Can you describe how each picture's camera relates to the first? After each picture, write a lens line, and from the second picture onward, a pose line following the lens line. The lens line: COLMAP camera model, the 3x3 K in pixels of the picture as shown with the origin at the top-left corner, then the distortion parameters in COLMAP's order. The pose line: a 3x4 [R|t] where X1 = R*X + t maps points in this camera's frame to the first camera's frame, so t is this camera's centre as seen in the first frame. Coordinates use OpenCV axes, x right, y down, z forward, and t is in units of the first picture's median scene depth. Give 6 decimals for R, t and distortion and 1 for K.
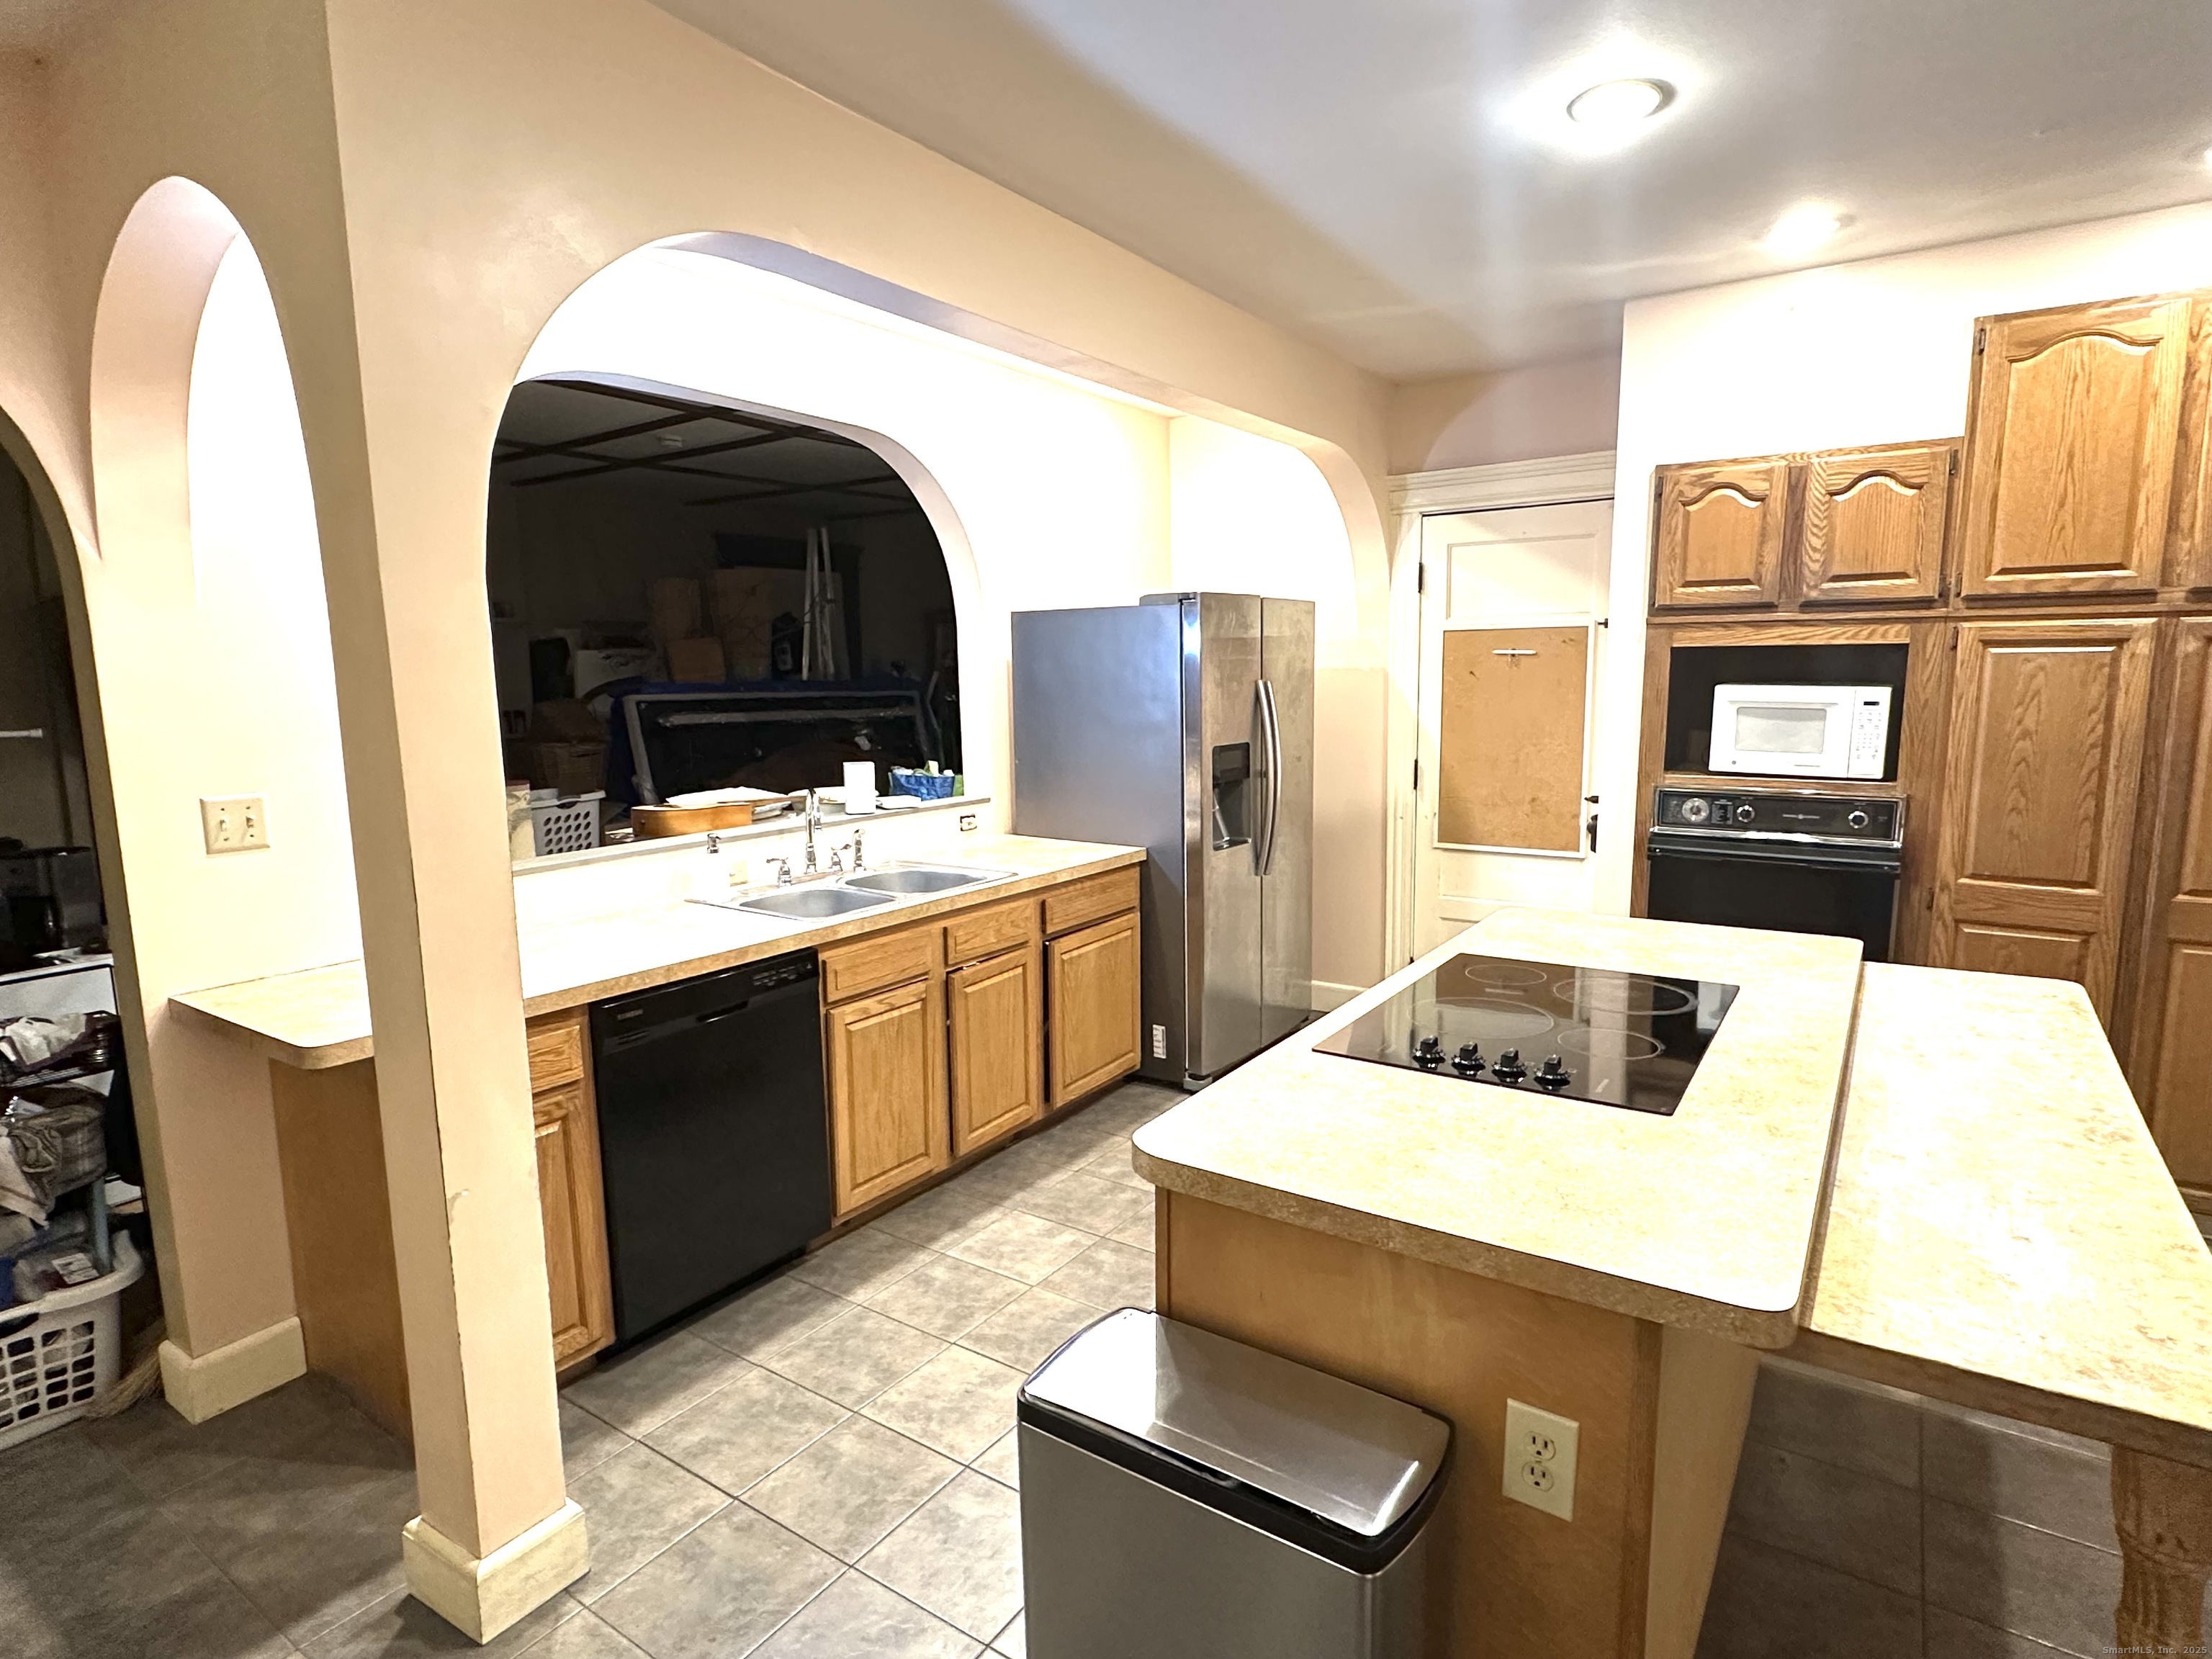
lens RADIAL K [[1186.1, 0, 1101.6], [0, 1186.1, 834.2], [0, 0, 1]] dist [0.003036, -0.000669]
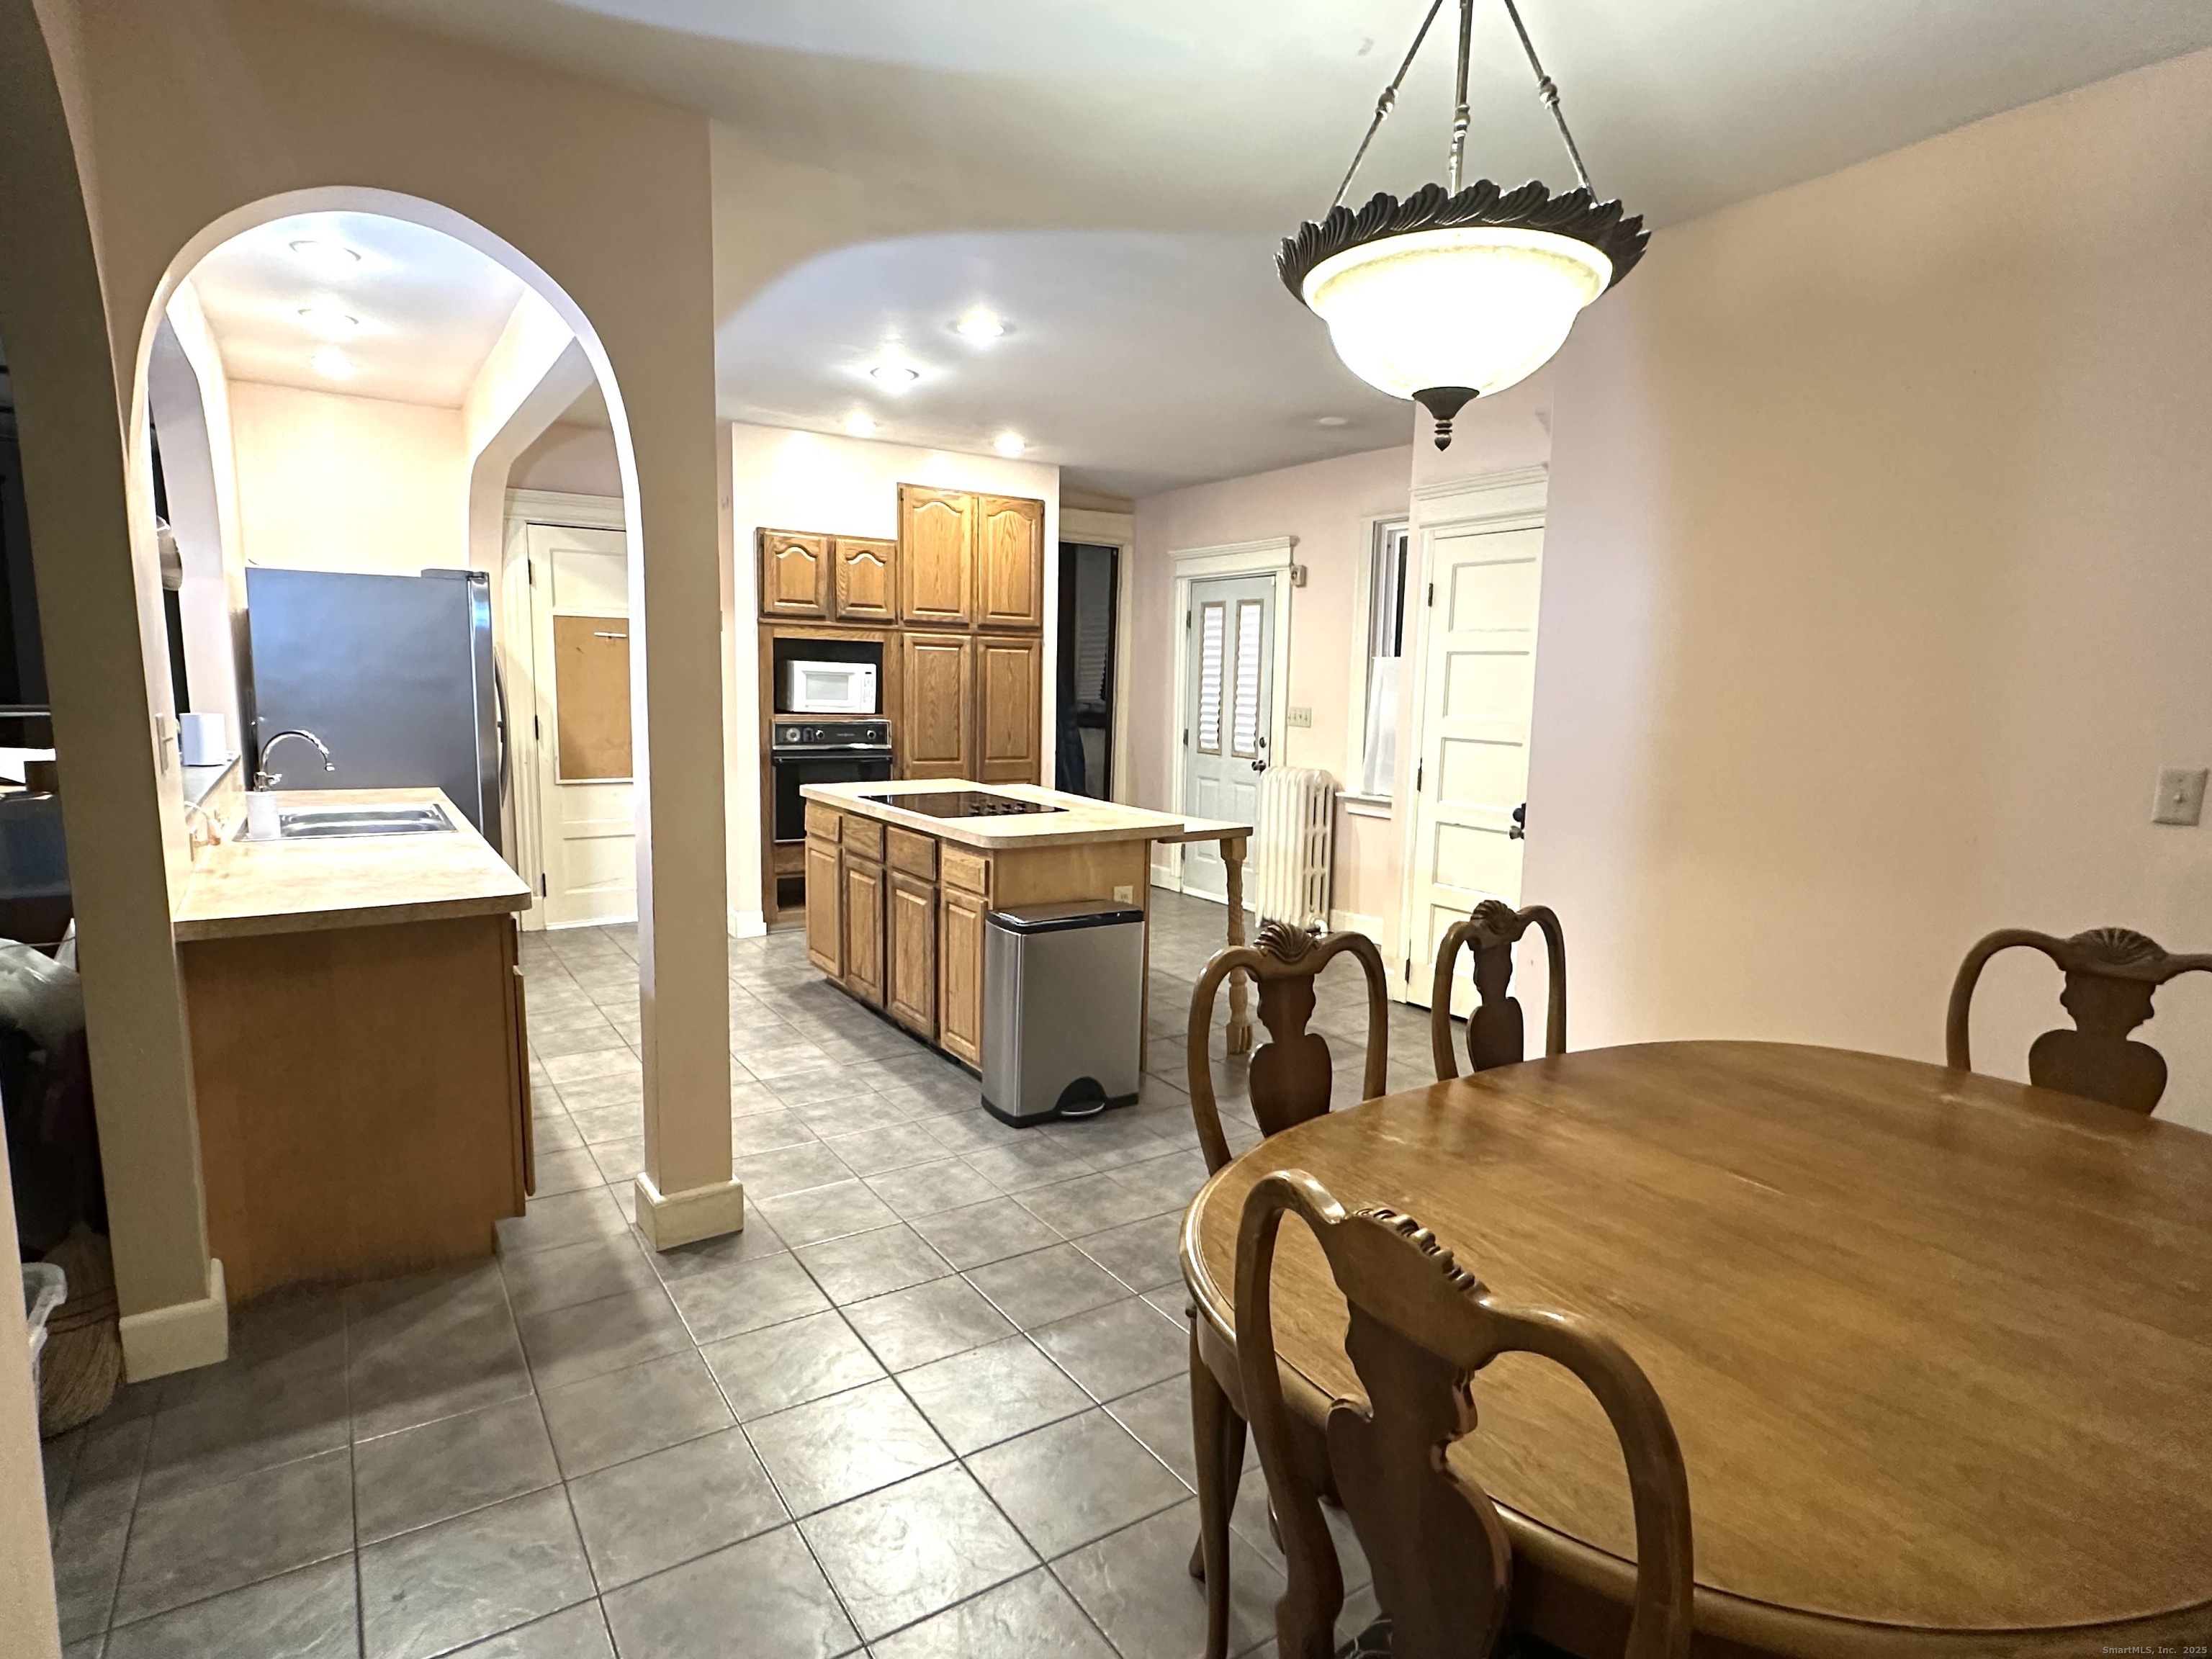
lens RADIAL K [[1186.1, 0, 1103.3], [0, 1186.1, 836.5], [0, 0, 1]] dist [0.003036, -0.000669]
pose [[0.372008, -0.100936, 0.922725, -0.983530], [0.102572, 0.992452, 0.067210, 0.059701], [-0.922545, 0.069643, 0.379553, -0.042849]]
